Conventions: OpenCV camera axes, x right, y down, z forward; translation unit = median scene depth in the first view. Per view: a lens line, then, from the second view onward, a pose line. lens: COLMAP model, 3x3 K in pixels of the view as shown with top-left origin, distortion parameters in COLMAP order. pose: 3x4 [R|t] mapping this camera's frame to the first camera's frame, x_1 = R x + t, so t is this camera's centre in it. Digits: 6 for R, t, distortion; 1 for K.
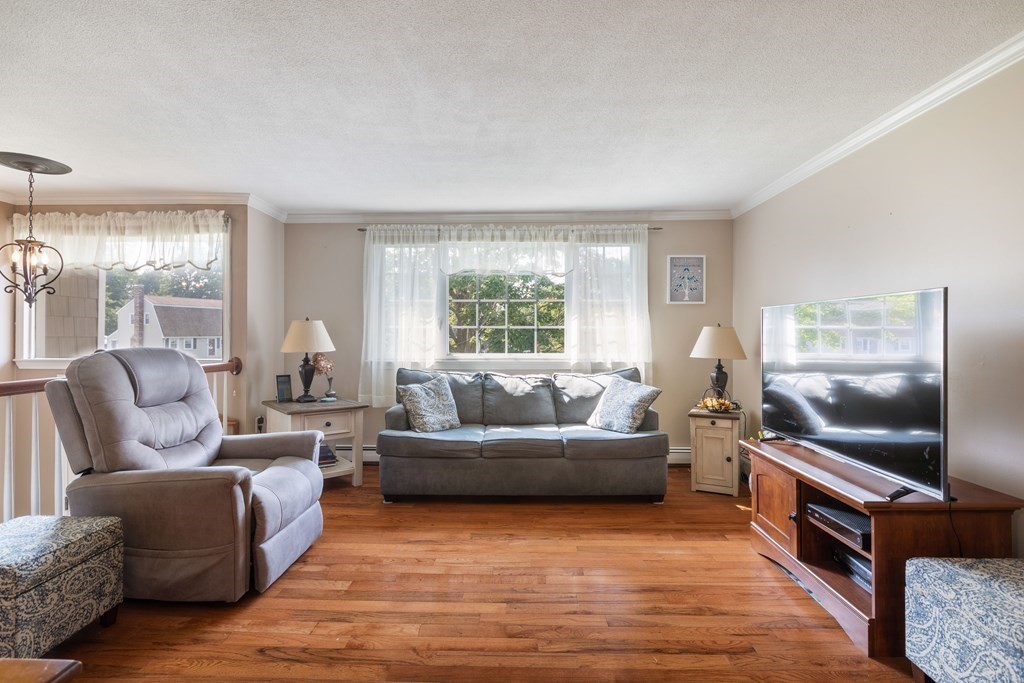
lens RADIAL K [[475.4, 0, 501.7], [0, 475.4, 331.5], [0, 0, 1]] dist [-0.009401, 0.001672]
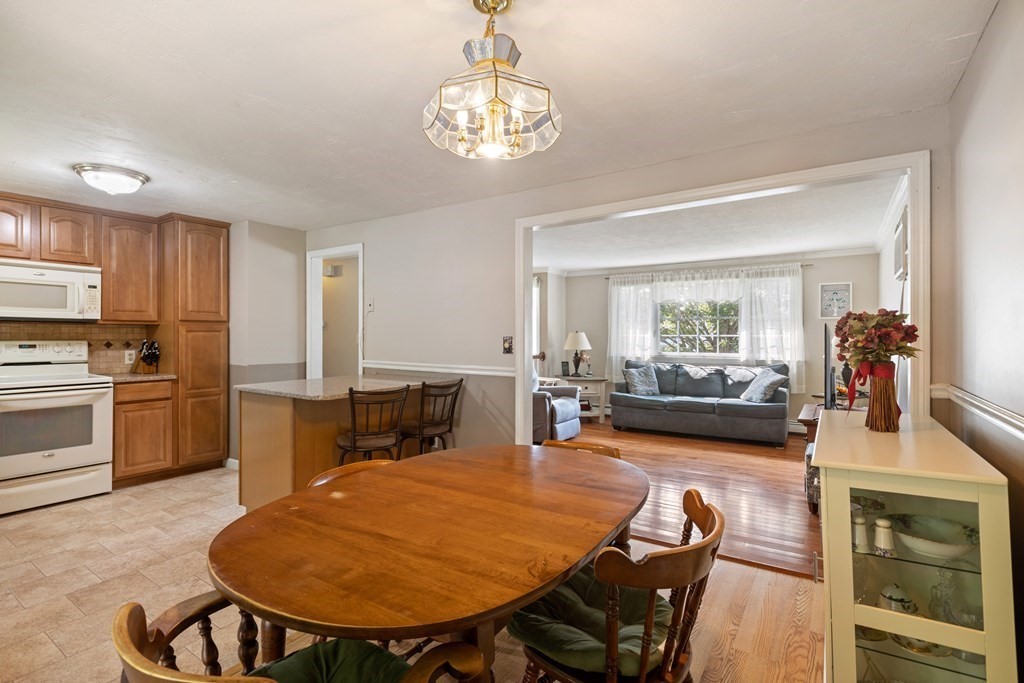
lens RADIAL K [[475.4, 0, 521.8], [0, 475.4, 331.9], [0, 0, 1]] dist [-0.009401, 0.001672]
pose [[0.861053, -0.003141, -0.508506, 0.348636], [0.001915, 0.999994, -0.002935, -0.020519], [0.508512, 0.001554, 0.861054, -0.704642]]
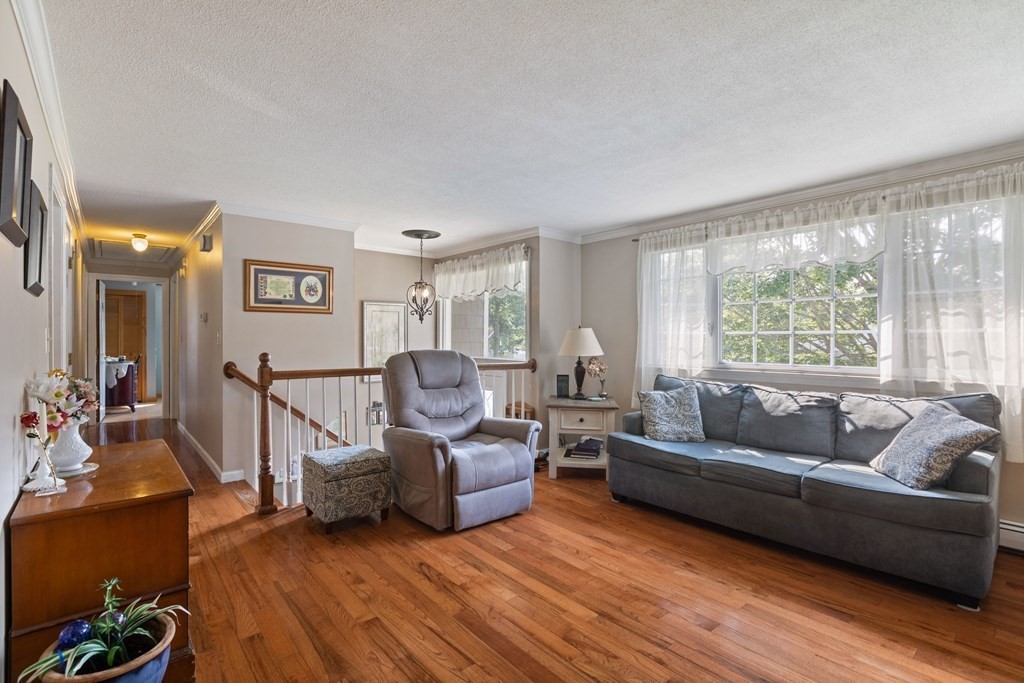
lens RADIAL K [[475.4, 0, 520.3], [0, 475.4, 339.4], [0, 0, 1]] dist [-0.009401, 0.001672]
pose [[0.676636, 0.000615, -0.736317, 0.342881], [0.003708, 0.999984, 0.004243, -0.001702], [0.736308, -0.005602, 0.676623, 0.119931]]
